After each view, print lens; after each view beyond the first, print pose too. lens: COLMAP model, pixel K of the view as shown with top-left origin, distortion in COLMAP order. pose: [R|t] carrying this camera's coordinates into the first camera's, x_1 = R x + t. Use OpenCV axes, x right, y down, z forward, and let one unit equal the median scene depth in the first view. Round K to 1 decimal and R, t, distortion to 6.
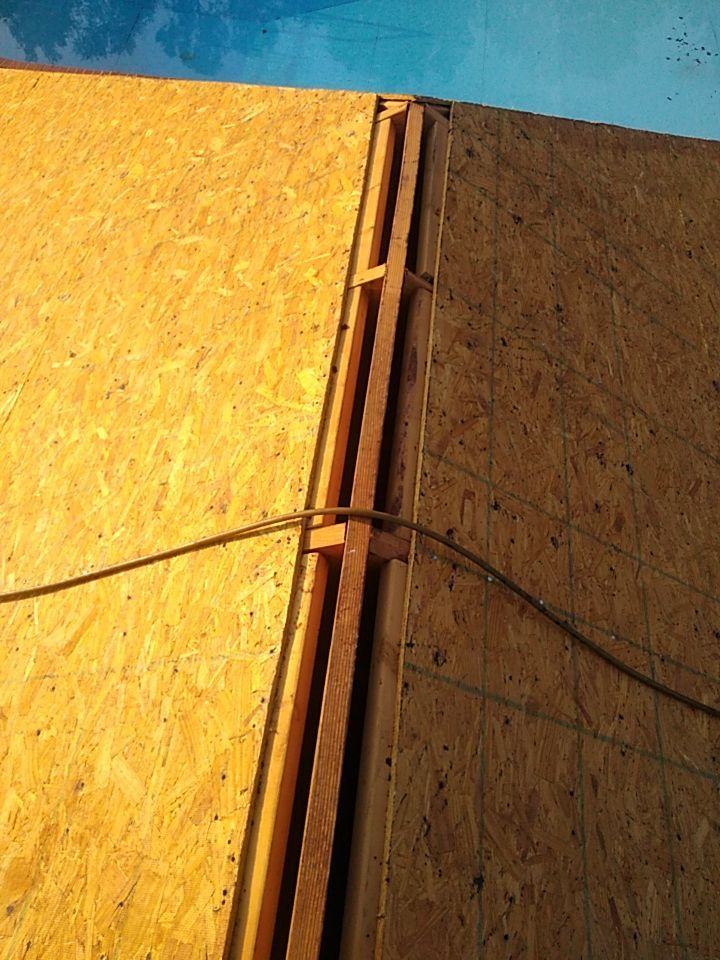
lens RADIAL K [[769.2, 0, 360.0], [0, 769.2, 480.0], [0, 0, 1]] dist [0.098960, -0.157761]
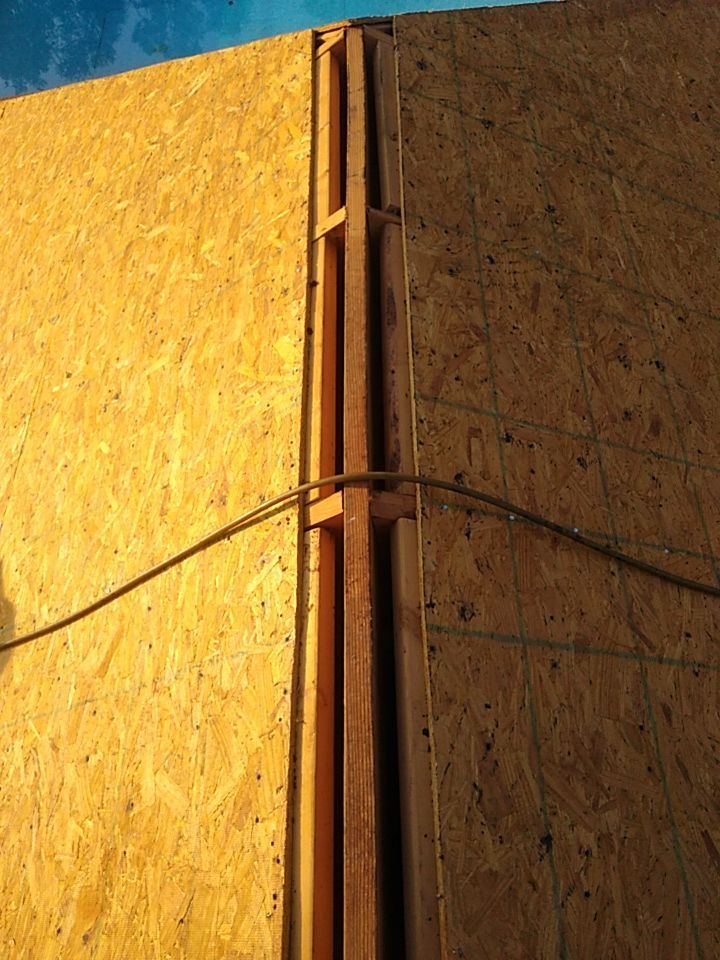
lens RADIAL K [[769.2, 0, 360.0], [0, 769.2, 480.0], [0, 0, 1]] dist [0.098960, -0.157761]
pose [[0.973220, -0.203050, -0.107768, 0.093555], [0.208300, 0.977255, 0.039805, 0.009182], [0.097234, -0.061187, 0.993379, 0.063197]]
